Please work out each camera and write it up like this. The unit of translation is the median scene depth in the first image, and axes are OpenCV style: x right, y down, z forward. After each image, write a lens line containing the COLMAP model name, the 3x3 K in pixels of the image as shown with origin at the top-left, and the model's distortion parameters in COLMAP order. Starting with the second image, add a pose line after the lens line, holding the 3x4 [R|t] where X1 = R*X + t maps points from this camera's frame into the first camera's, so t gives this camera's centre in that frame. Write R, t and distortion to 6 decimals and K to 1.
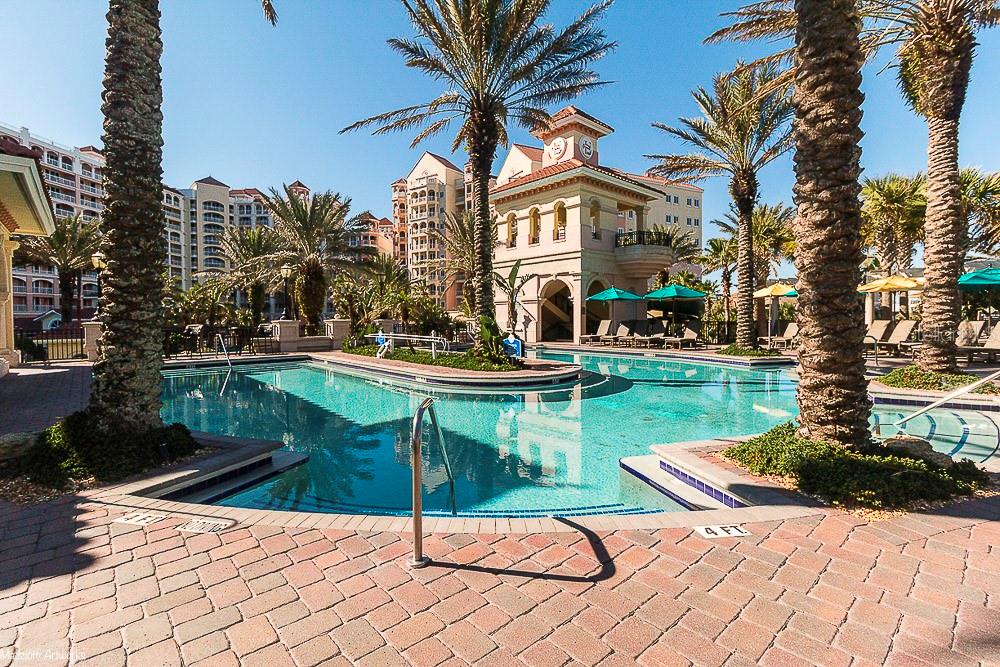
lens RADIAL K [[452.9, 0, 491.9], [0, 452.9, 328.8], [0, 0, 1]] dist [-0.000395, 0.001448]
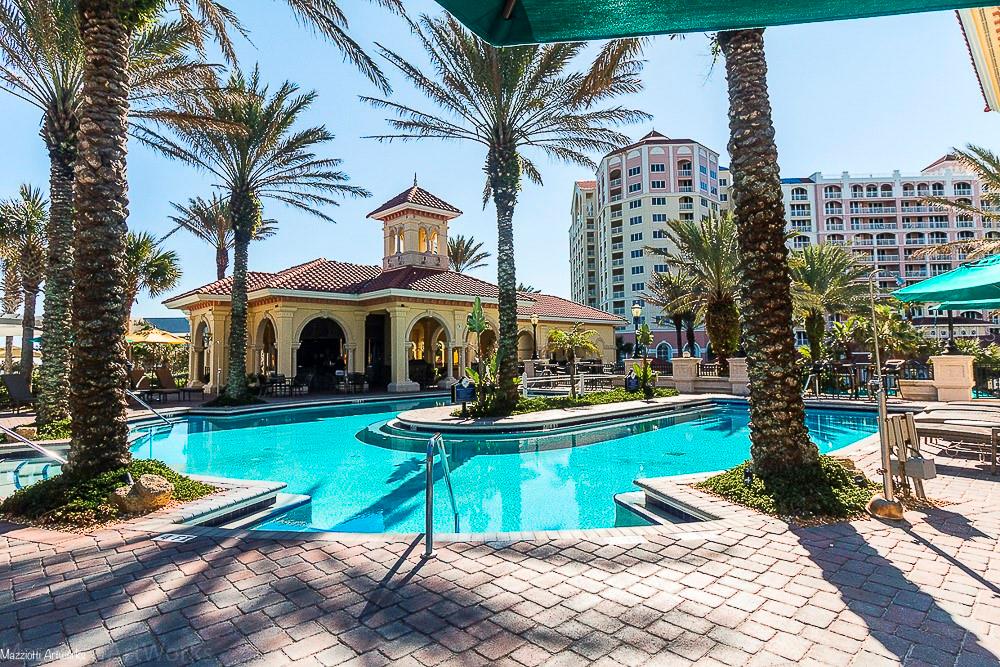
lens RADIAL K [[536.1, 0, 497.4], [0, 536.1, 329.1], [0, 0, 1]] dist [0.000923, 0.001430]
pose [[0.009783, -0.042730, -0.999039, 0.140694], [-0.017157, 0.998932, -0.042893, -0.005287], [0.999805, 0.017560, 0.009039, 0.126680]]
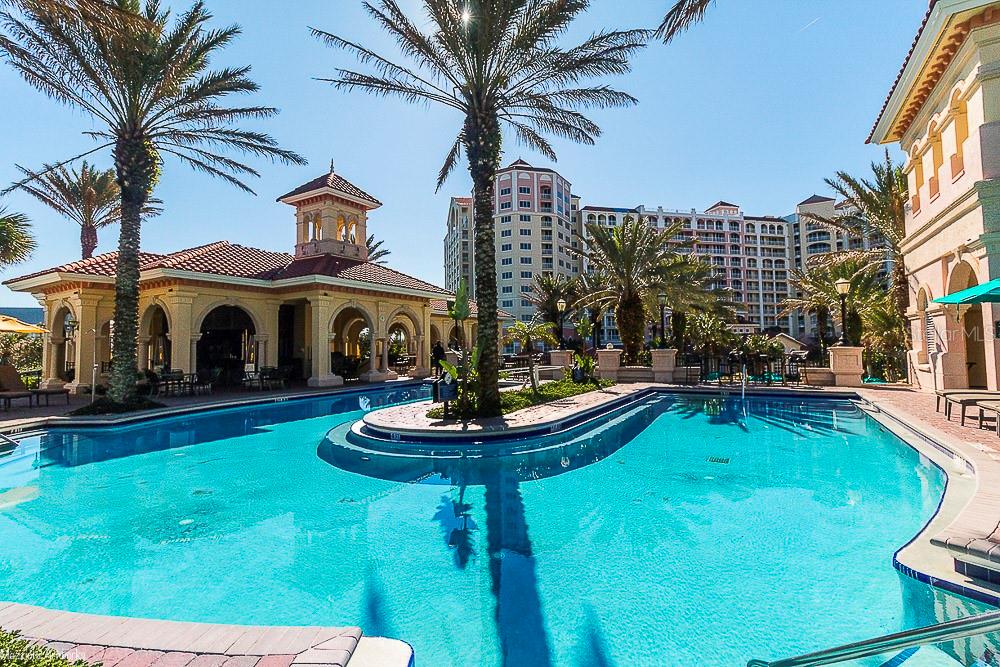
lens RADIAL K [[452.9, 0, 495.3], [0, 452.9, 328.4], [0, 0, 1]] dist [-0.000395, 0.001448]
pose [[0.275694, -0.035403, -0.960593, 0.102335], [-0.016696, 0.998994, -0.041610, -0.004424], [0.961101, 0.027510, 0.274825, 0.102812]]
